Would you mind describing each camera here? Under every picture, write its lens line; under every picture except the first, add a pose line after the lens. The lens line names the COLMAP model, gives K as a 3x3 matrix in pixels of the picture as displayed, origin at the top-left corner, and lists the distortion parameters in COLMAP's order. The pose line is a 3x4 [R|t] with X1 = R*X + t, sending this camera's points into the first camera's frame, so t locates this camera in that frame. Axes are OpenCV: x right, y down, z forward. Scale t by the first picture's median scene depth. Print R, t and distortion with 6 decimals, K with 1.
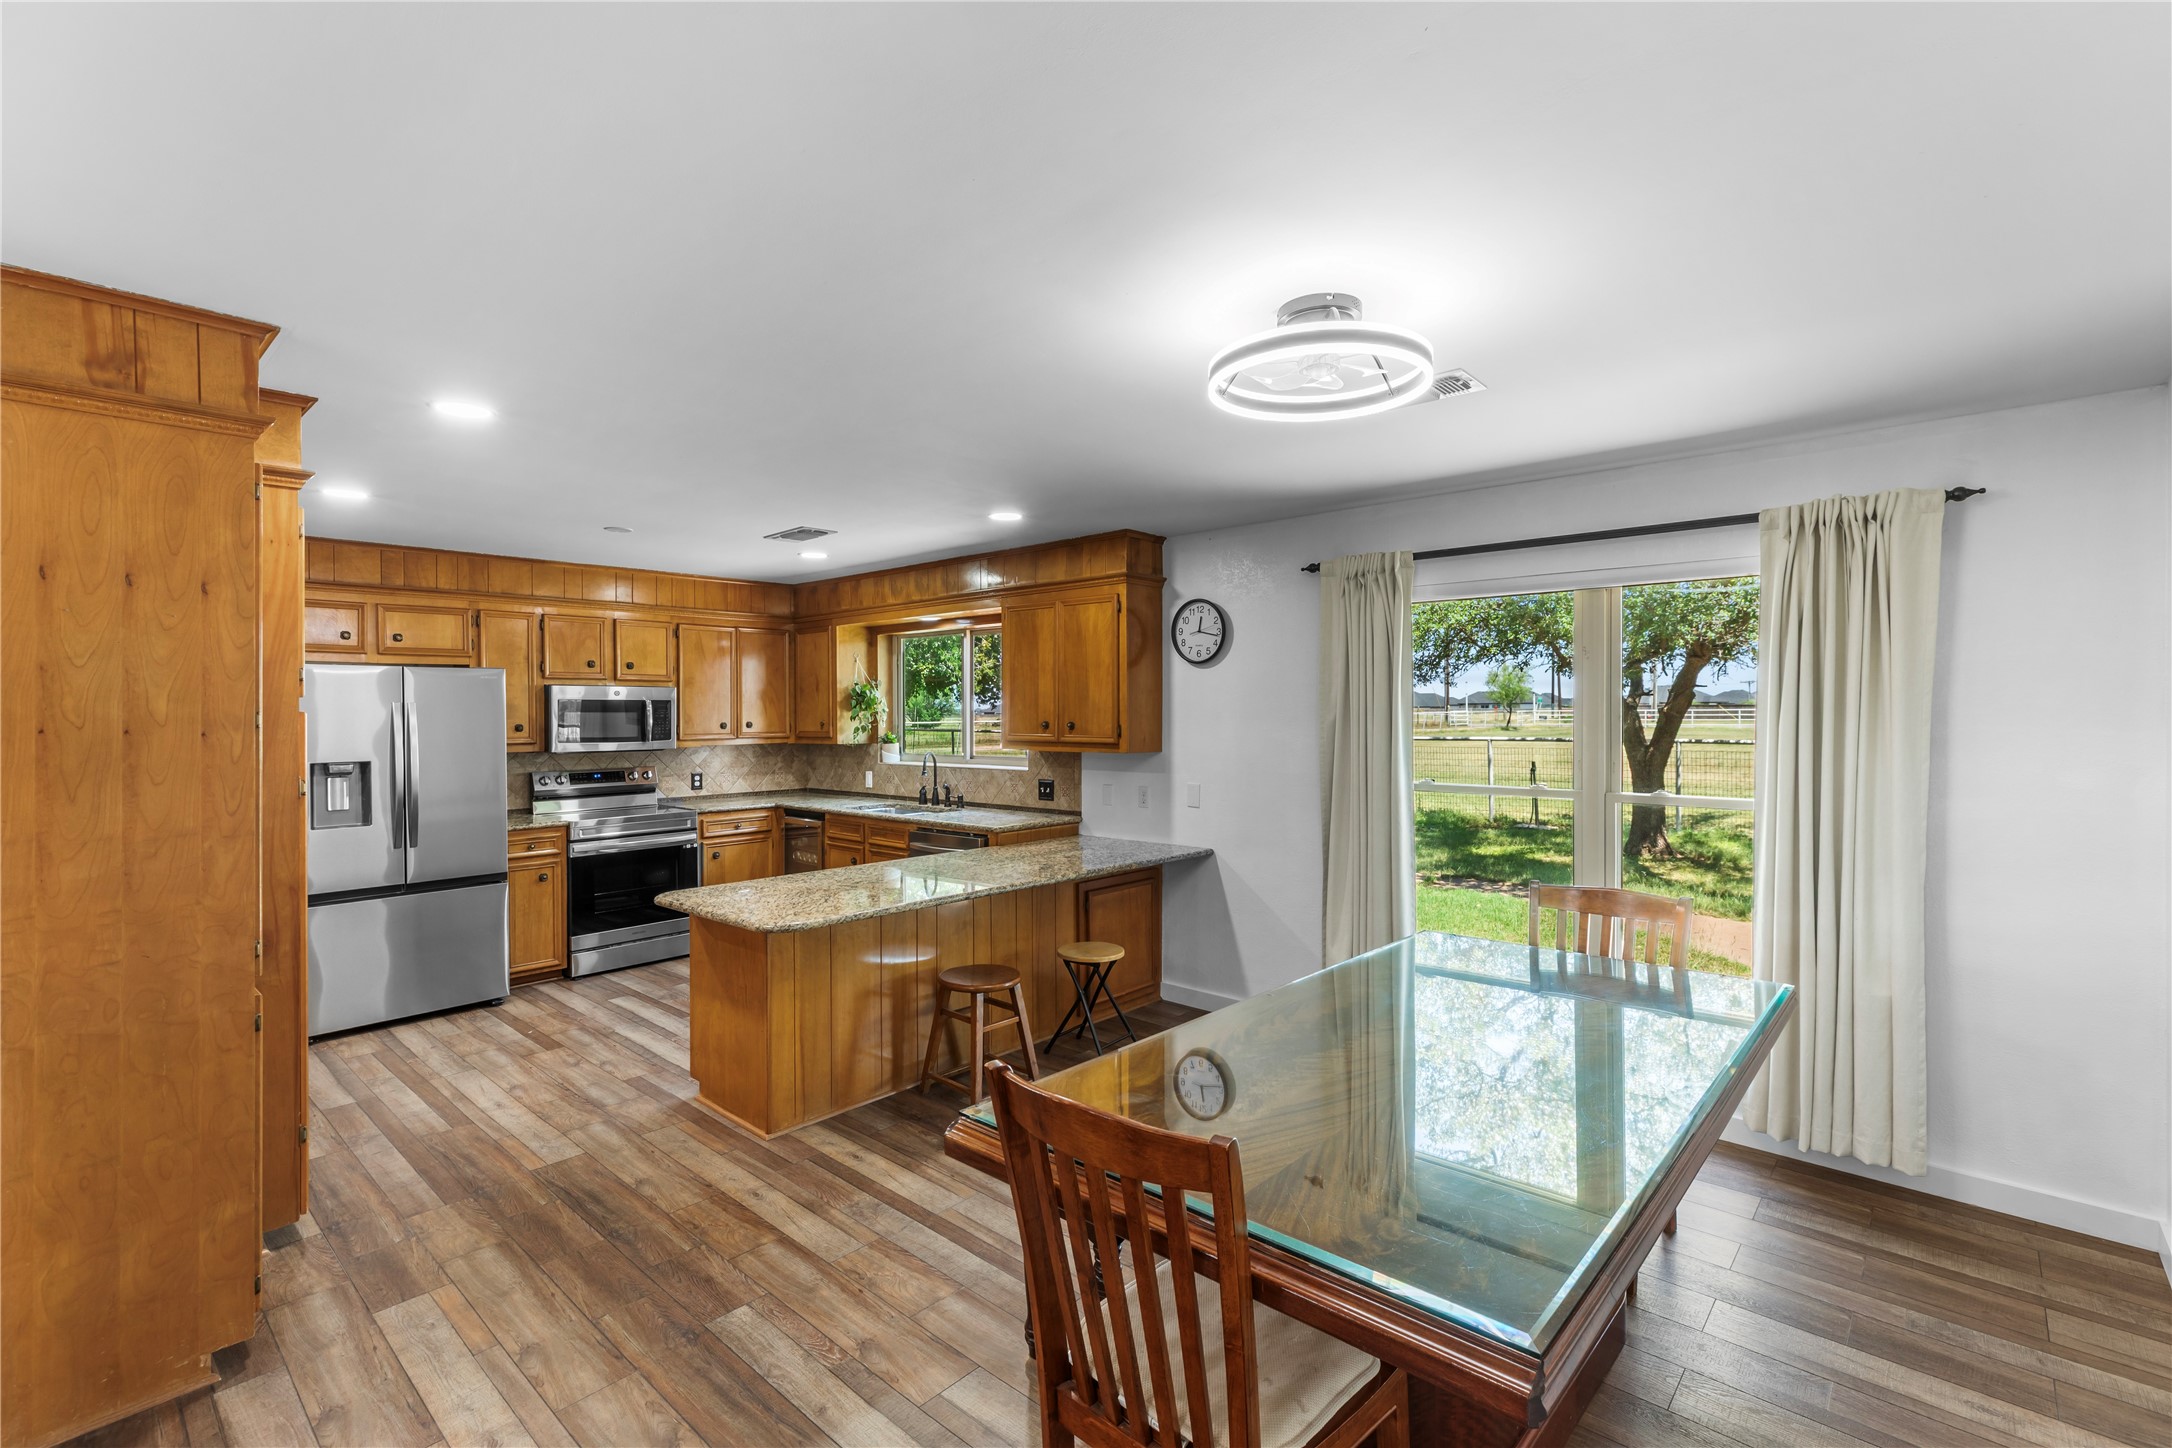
lens RADIAL K [[969.3, 0, 1085.7], [0, 969.3, 719.7], [0, 0, 1]] dist [0.002761, 0.000307]
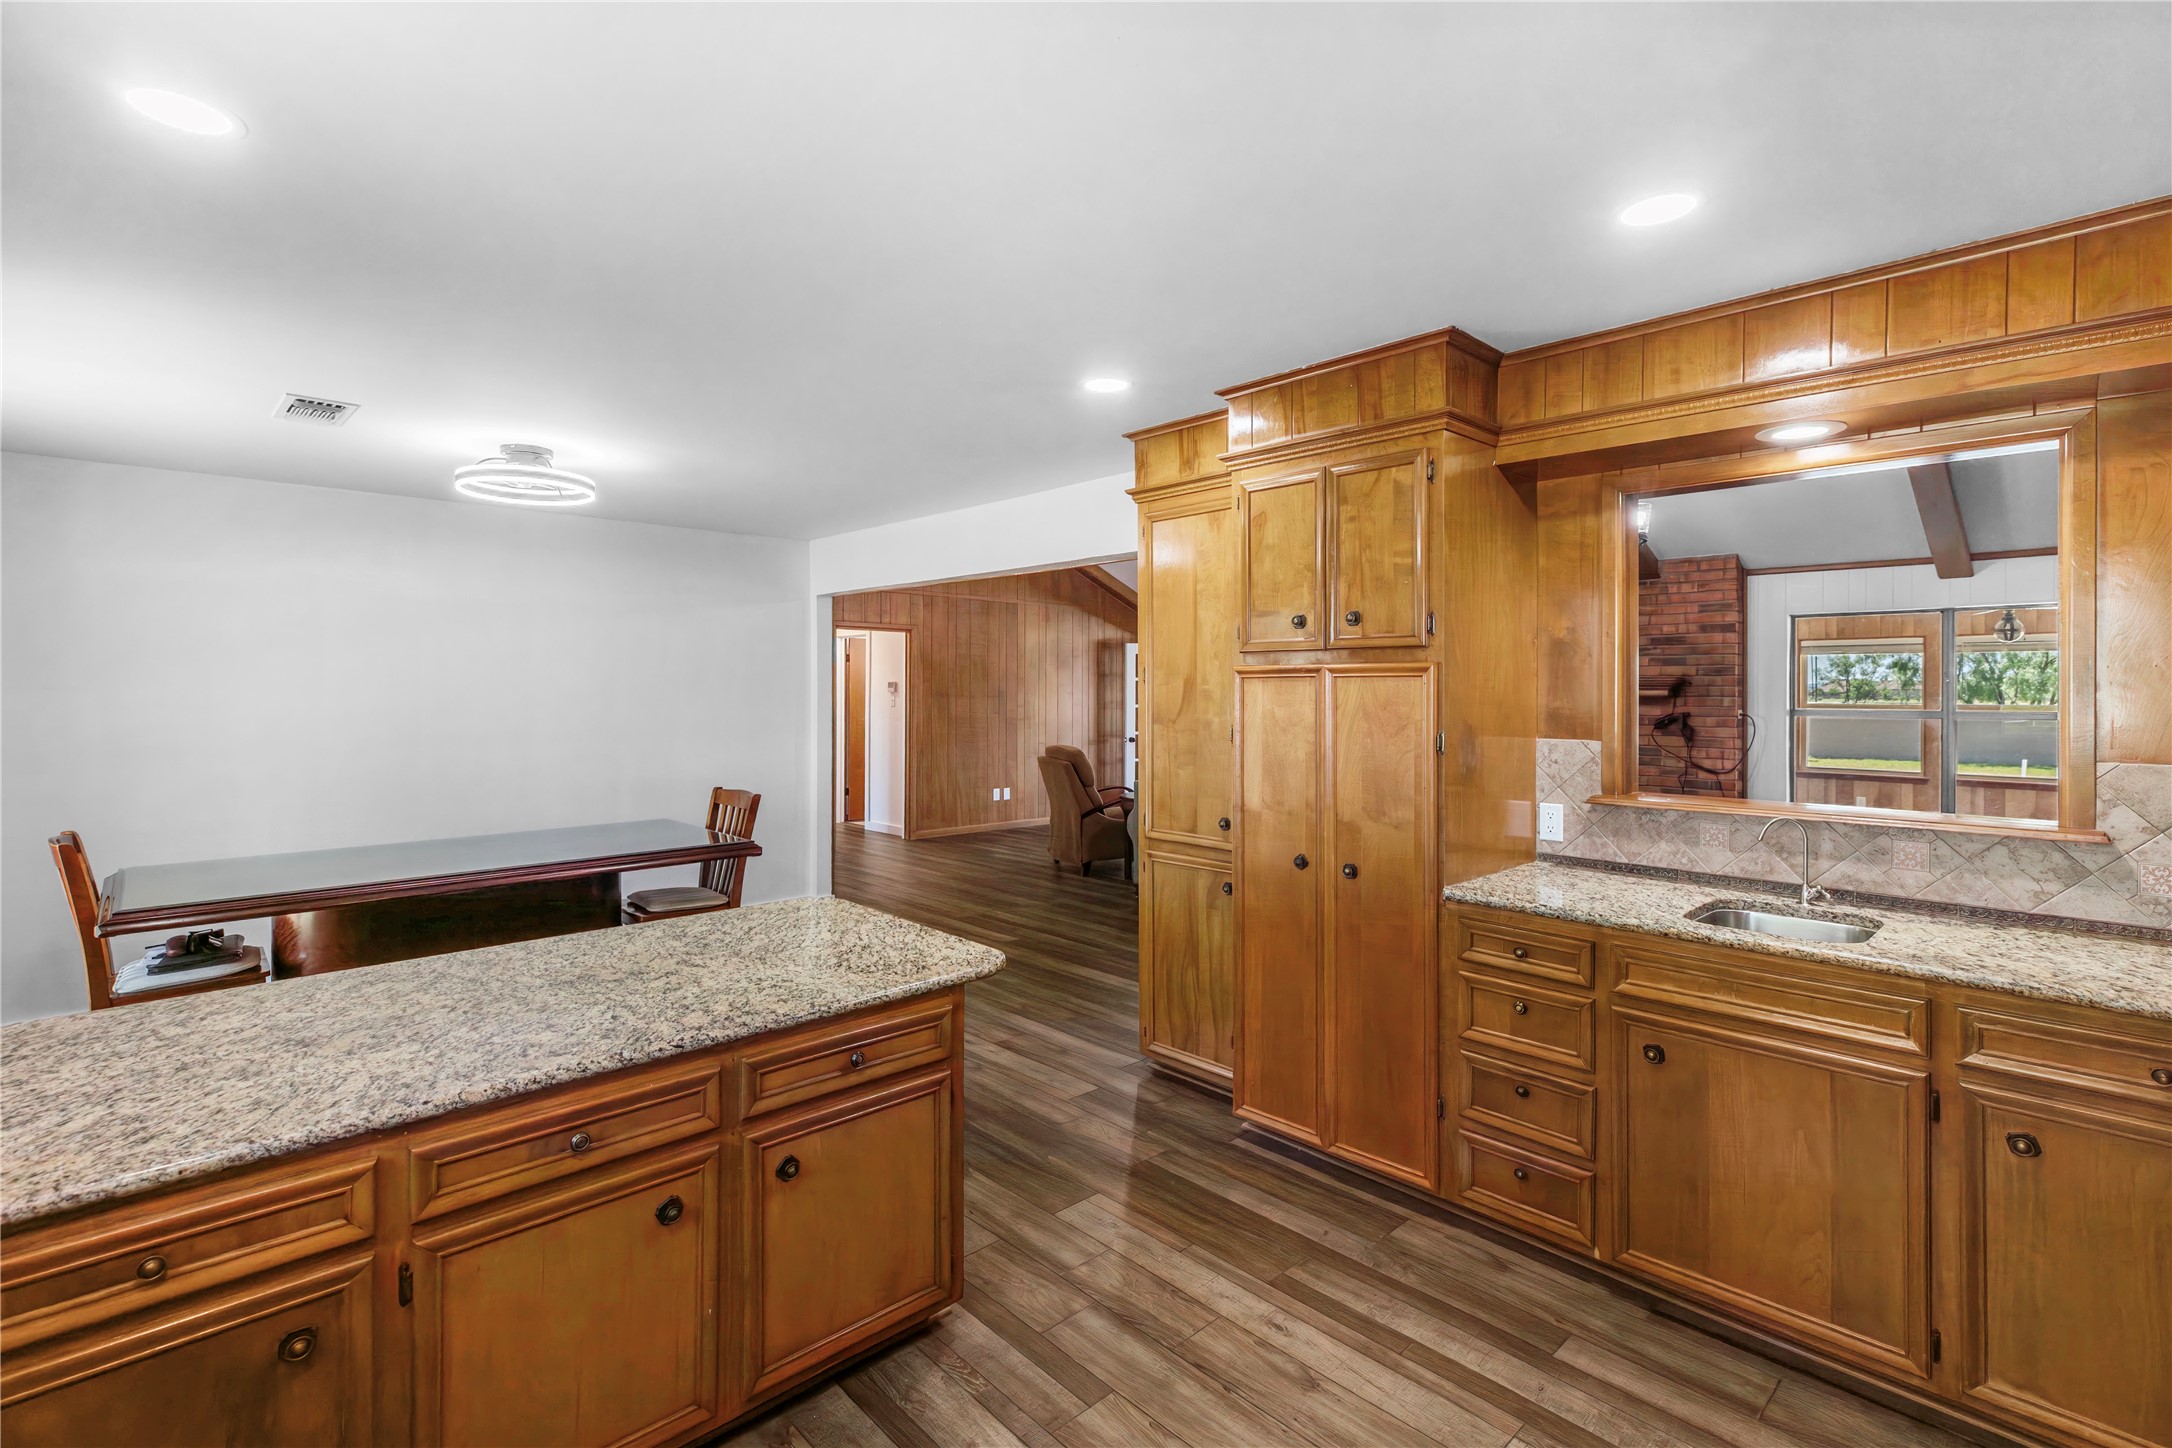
lens RADIAL K [[998.3, 0, 1078.2], [0, 998.3, 680.9], [0, 0, 1]] dist [0.003345, 0.000293]
pose [[-0.996952, 0.003377, 0.077950, -0.337473], [0.003440, 0.999994, 0.000681, 0.003642], [-0.077947, 0.000947, -0.996957, 1.021851]]
